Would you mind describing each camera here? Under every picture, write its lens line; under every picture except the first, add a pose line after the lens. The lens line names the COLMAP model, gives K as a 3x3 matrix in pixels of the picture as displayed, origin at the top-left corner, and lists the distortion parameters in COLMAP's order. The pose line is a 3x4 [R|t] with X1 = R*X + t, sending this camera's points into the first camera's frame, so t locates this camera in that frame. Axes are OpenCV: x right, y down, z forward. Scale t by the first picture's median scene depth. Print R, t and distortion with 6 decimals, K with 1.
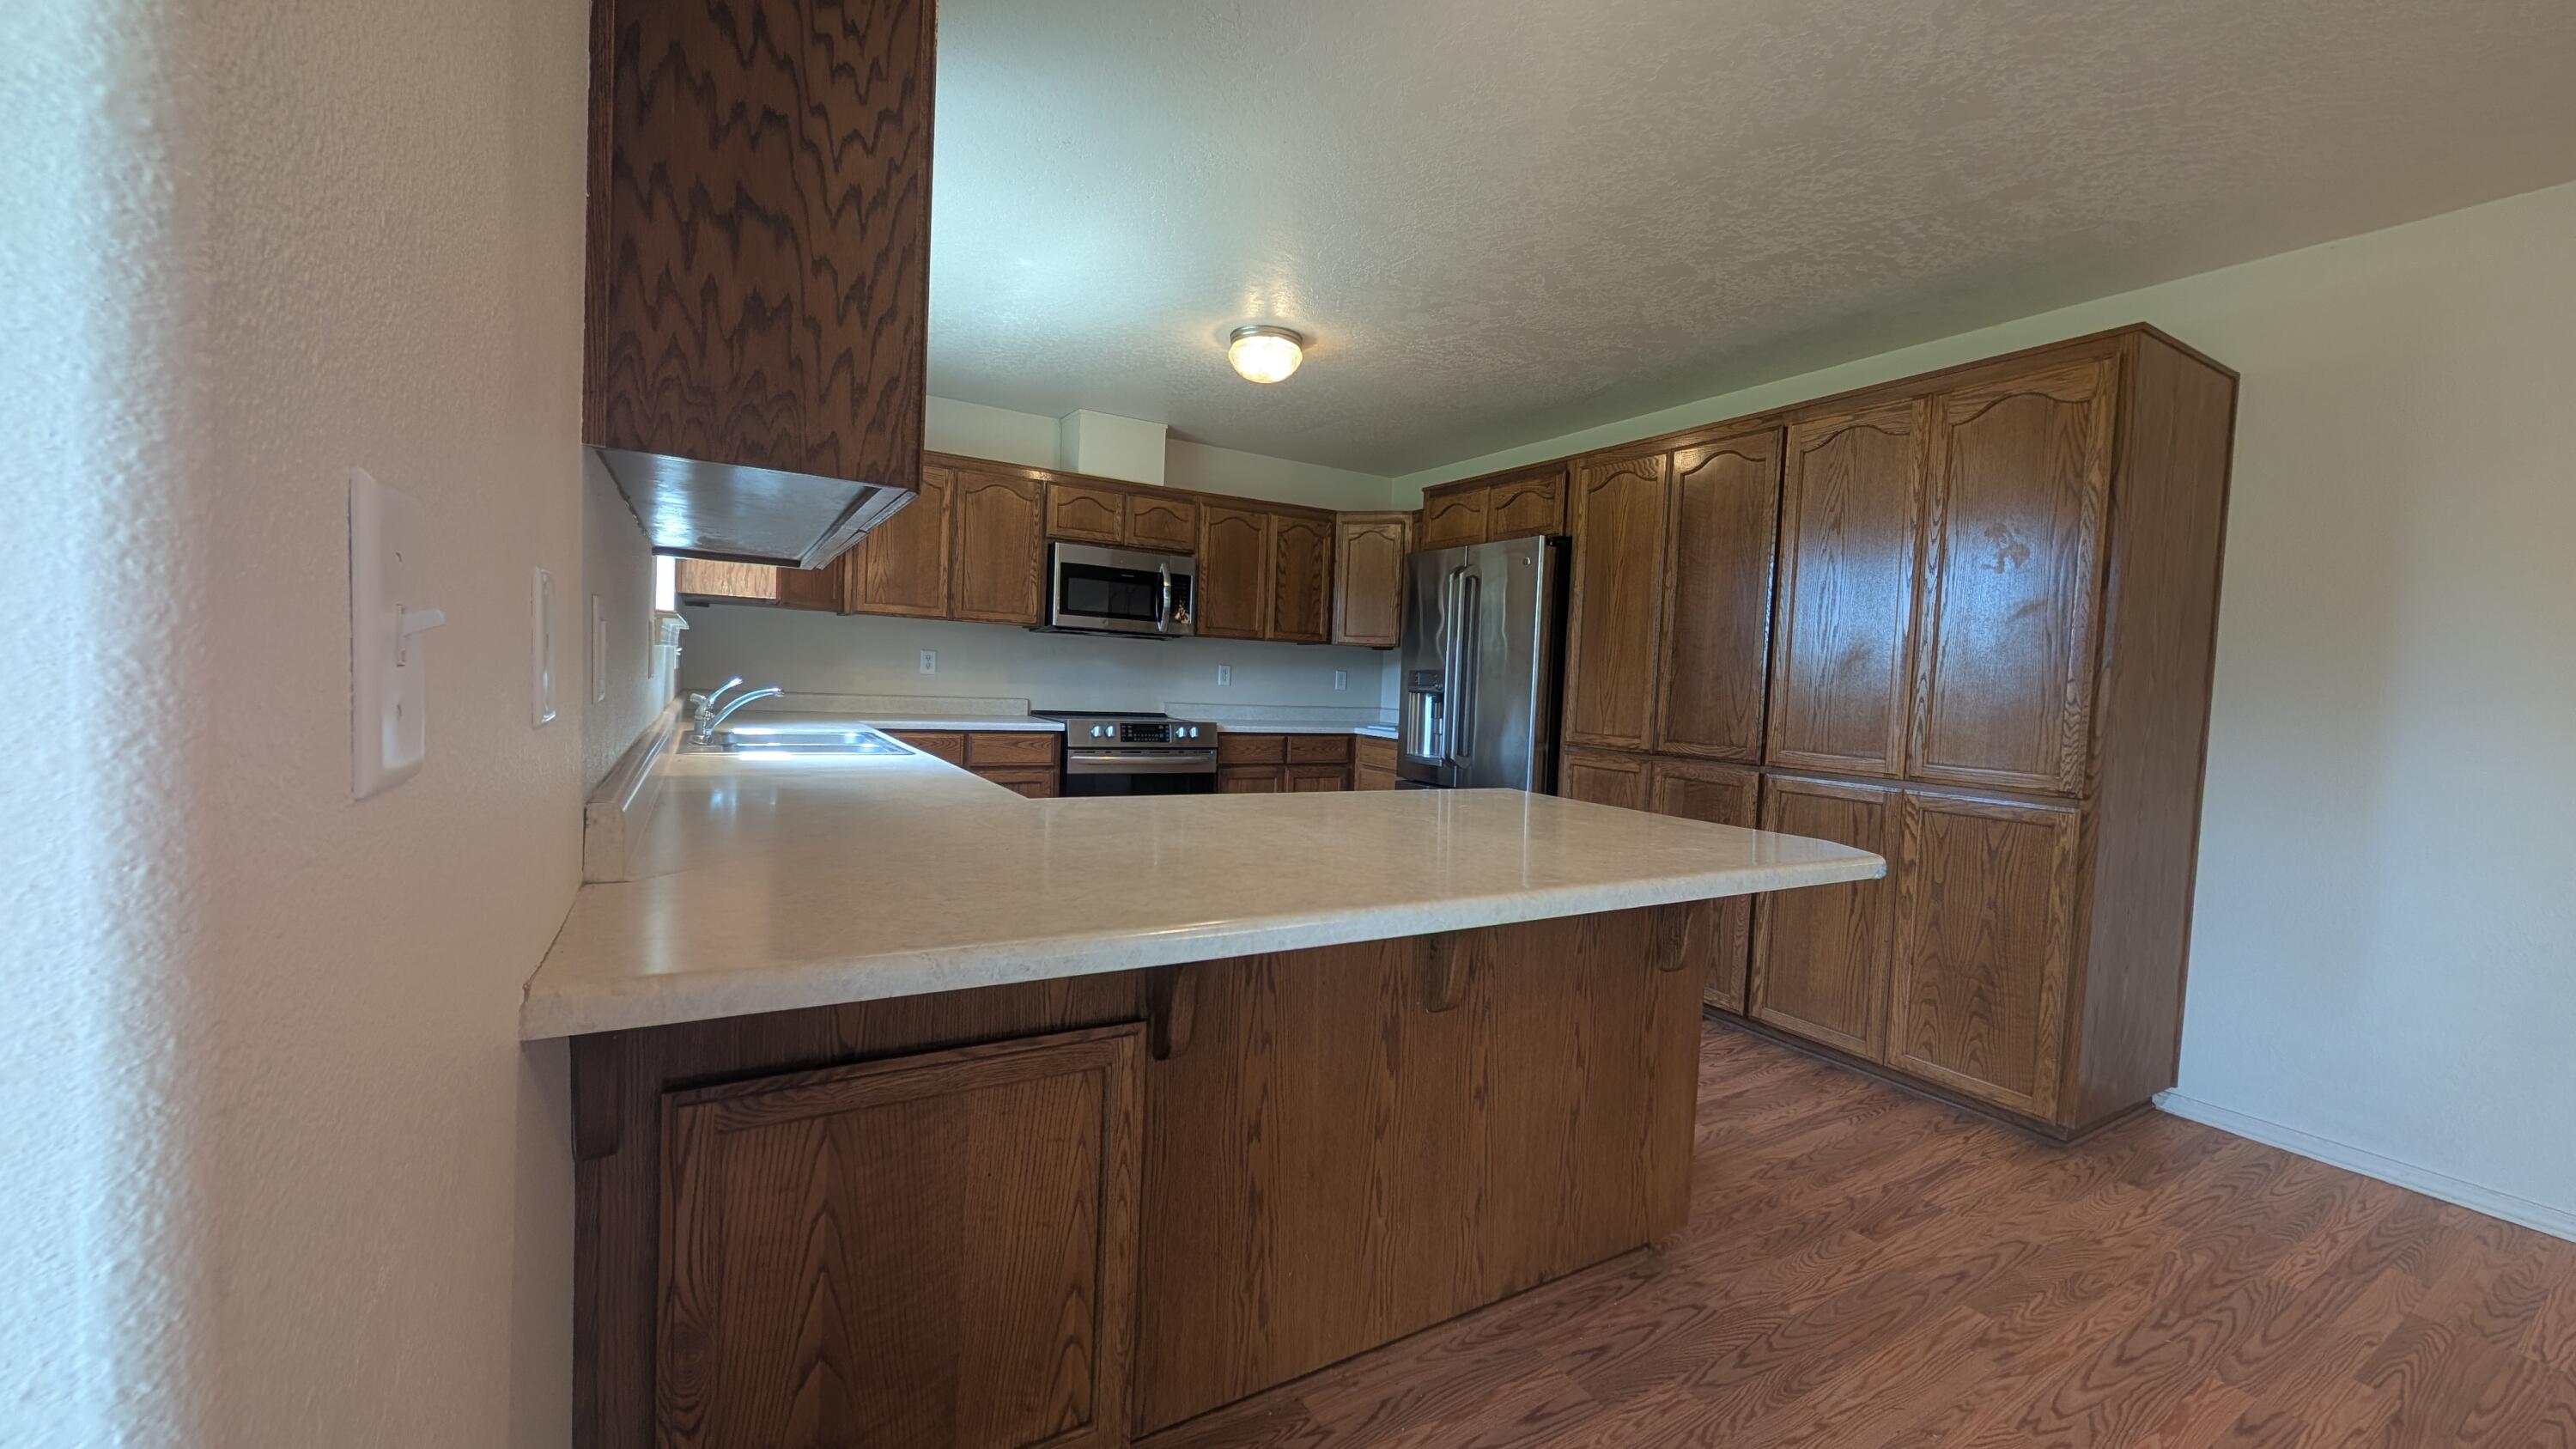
lens RADIAL K [[974.5, 0, 1288.0], [0, 974.5, 724.5], [0, 0, 1]] dist [-0.000220, -0.000020]
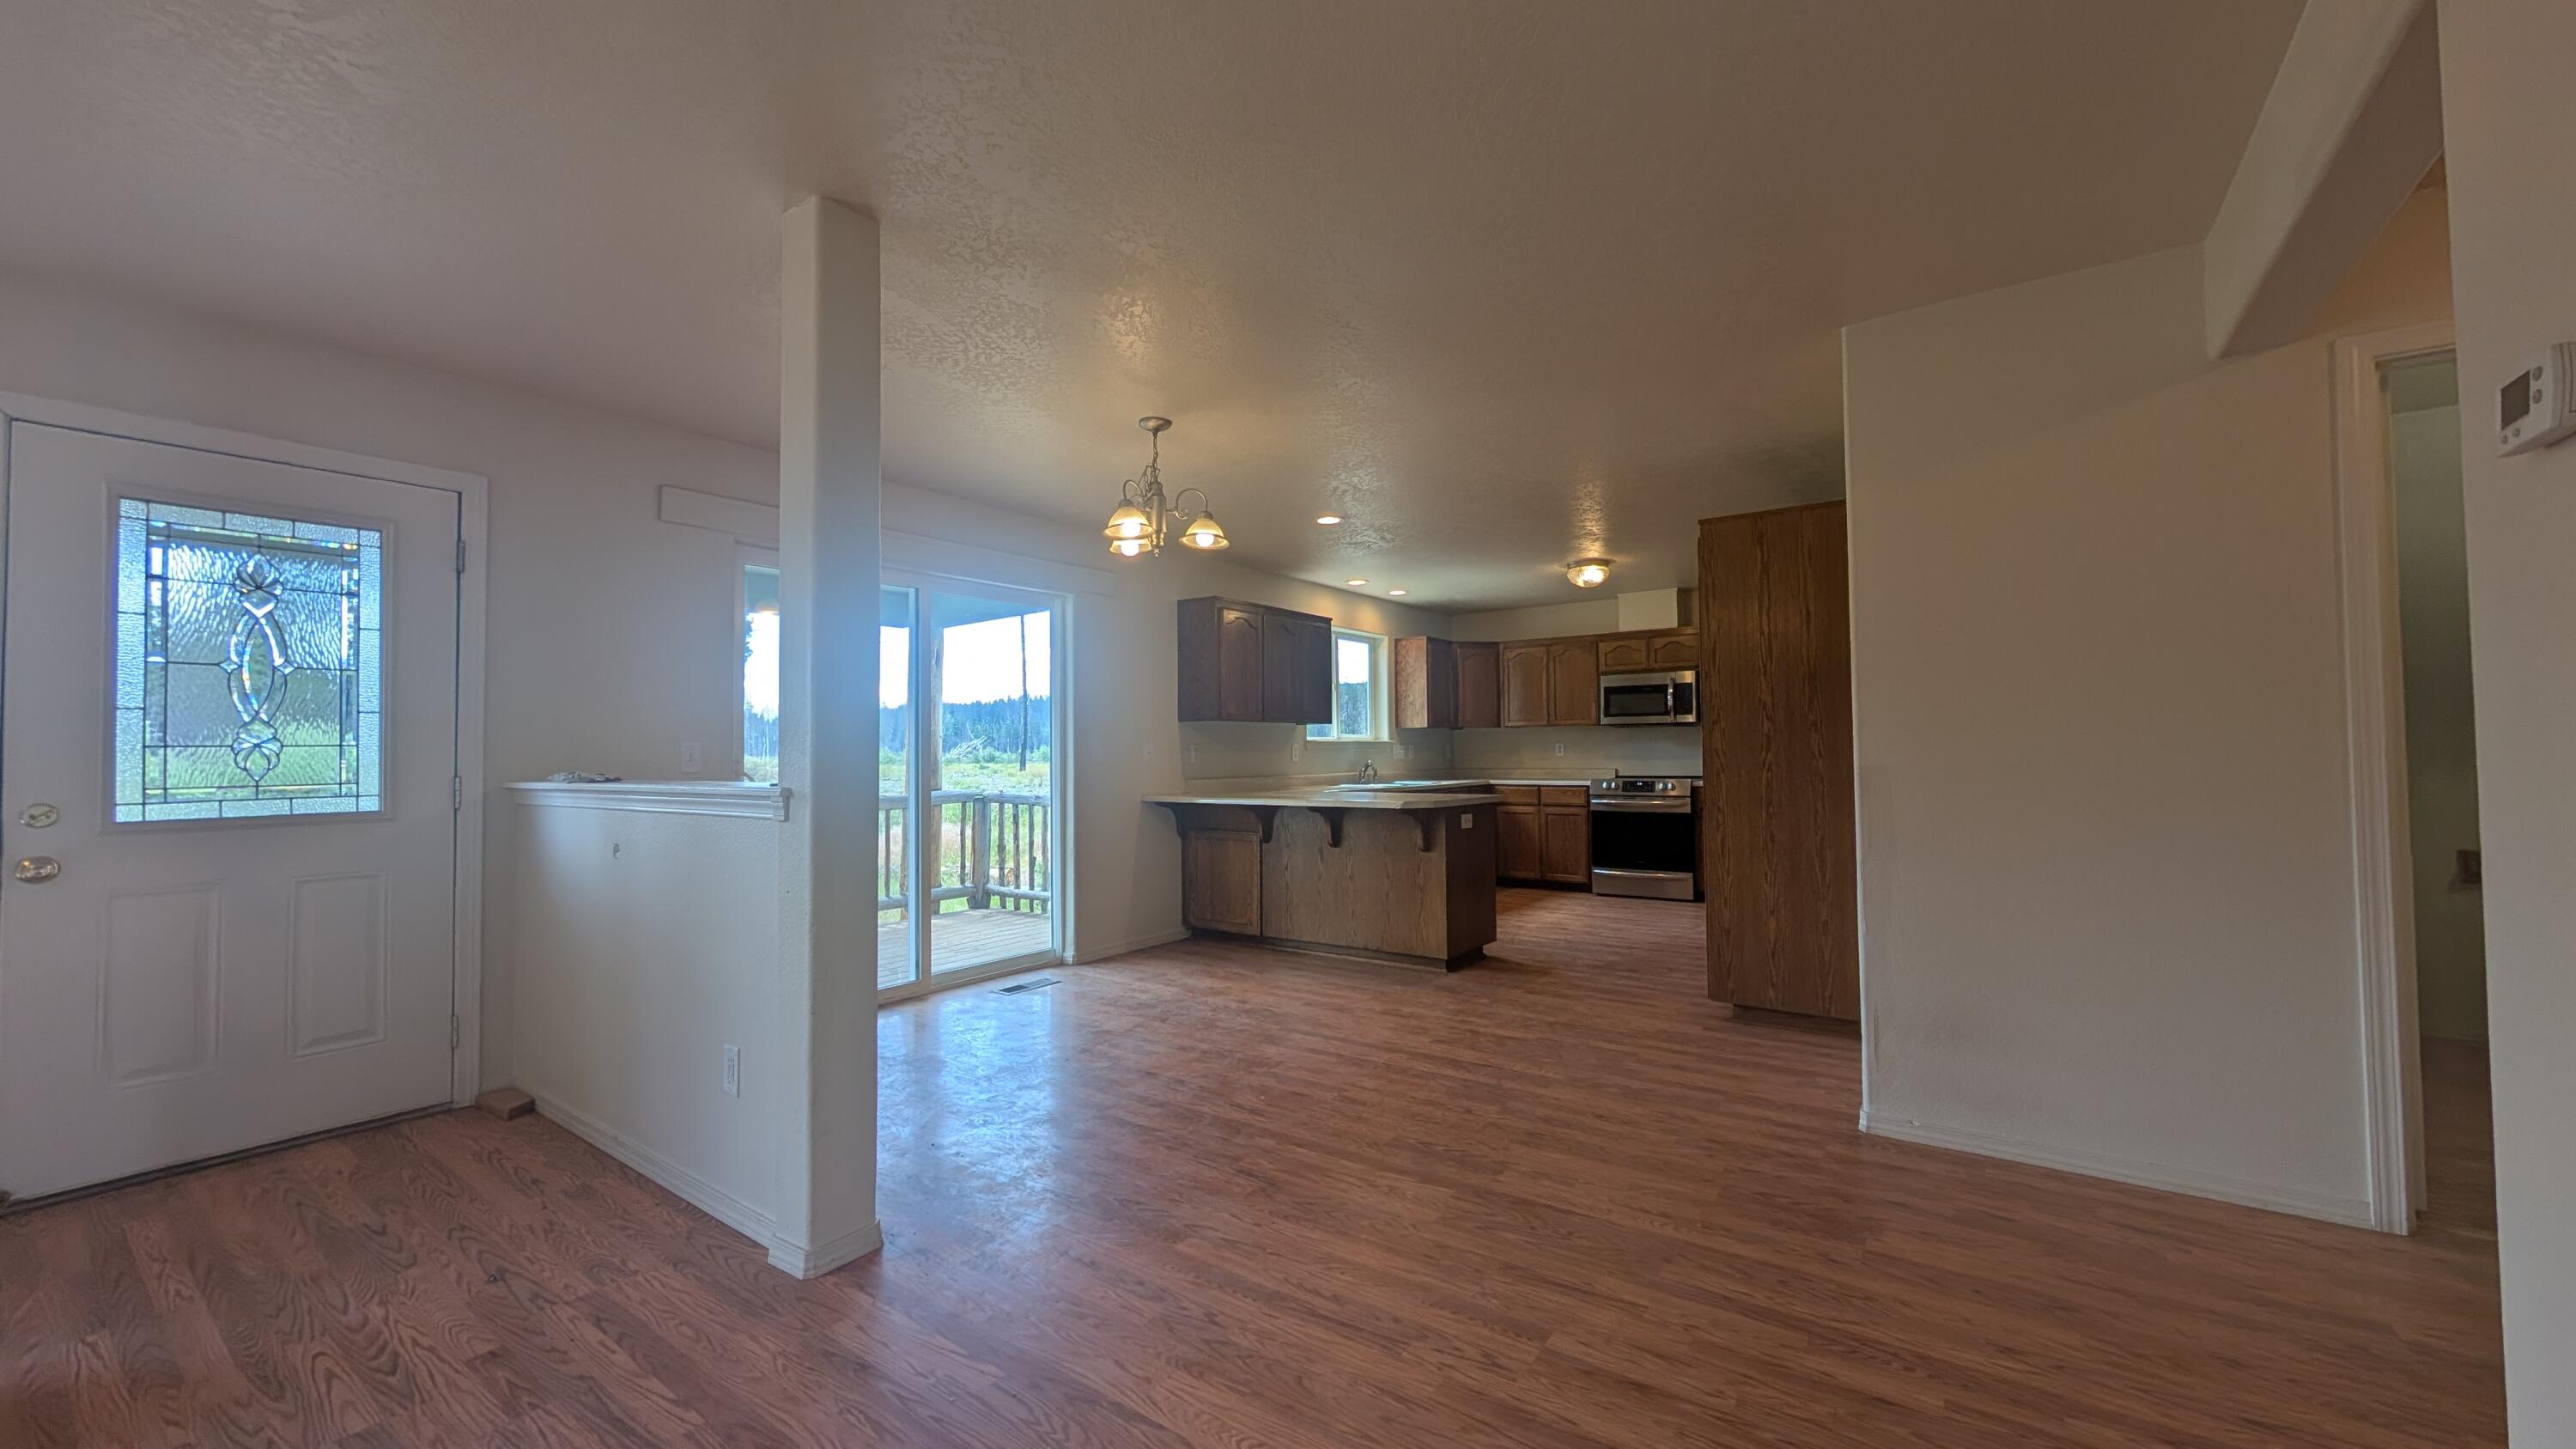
lens RADIAL K [[974.5, 0, 1288.0], [0, 974.5, 724.5], [0, 0, 1]] dist [-0.000220, -0.000020]
pose [[0.390993, -0.076540, -0.917206, 2.237691], [-0.014664, 0.995892, -0.089357, 0.119037], [0.920277, 0.048388, 0.388264, -0.336333]]
